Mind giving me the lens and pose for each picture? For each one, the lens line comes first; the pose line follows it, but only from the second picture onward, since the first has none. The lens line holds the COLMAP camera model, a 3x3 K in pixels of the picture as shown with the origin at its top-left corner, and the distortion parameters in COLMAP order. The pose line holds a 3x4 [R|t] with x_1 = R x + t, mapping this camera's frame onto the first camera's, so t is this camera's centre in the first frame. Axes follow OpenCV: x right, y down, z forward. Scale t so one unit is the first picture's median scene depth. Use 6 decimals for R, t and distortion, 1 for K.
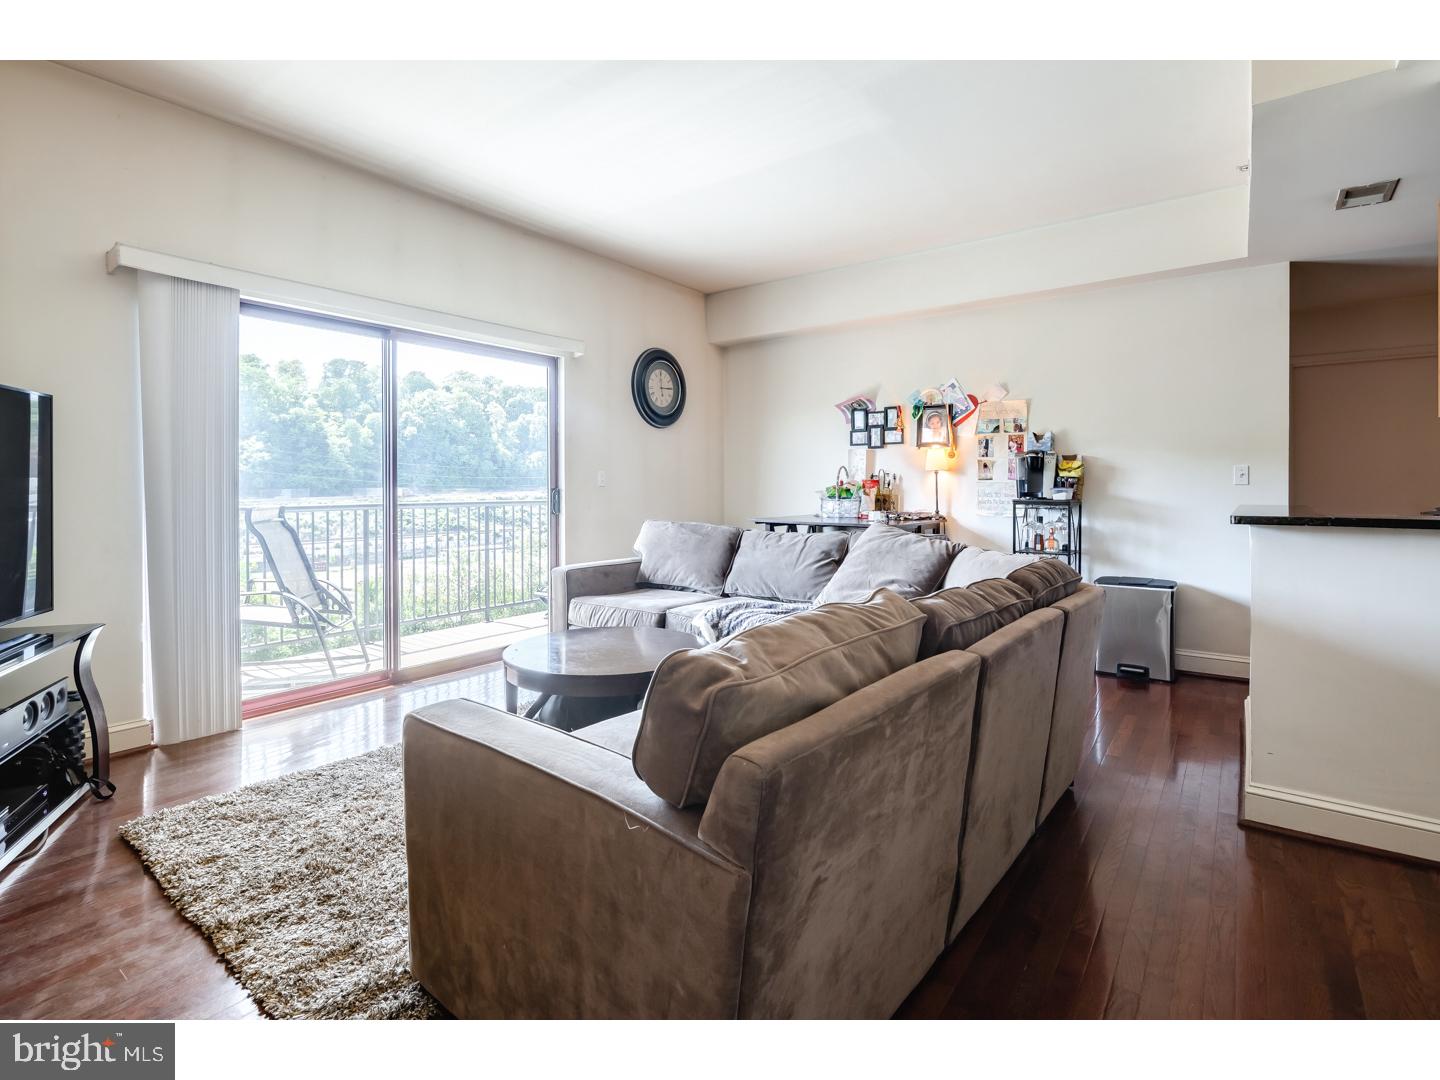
lens RADIAL K [[704.9, 0, 715.8], [0, 704.9, 489.4], [0, 0, 1]] dist [0.002440, -0.000144]
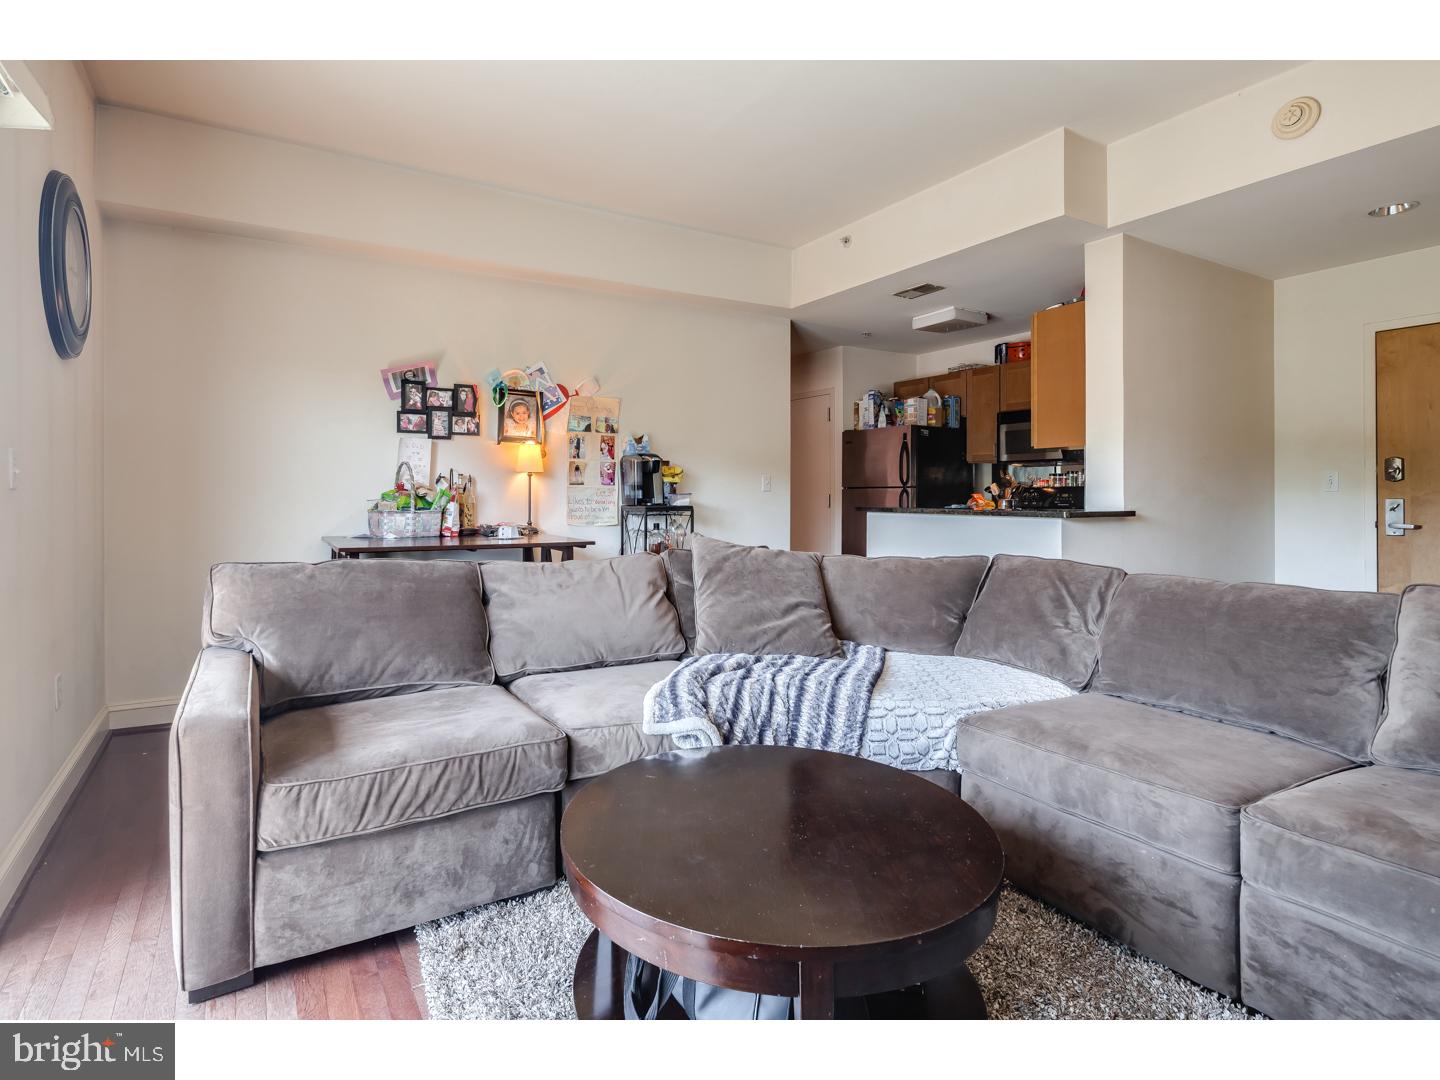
lens RADIAL K [[704.9, 0, 715.8], [0, 704.9, 489.4], [0, 0, 1]] dist [0.002440, -0.000144]
pose [[0.400293, 0.009337, 0.916340, -0.339503], [0.004646, 0.999915, -0.012218, 0.003746], [-0.916375, 0.009148, 0.400215, 0.478625]]
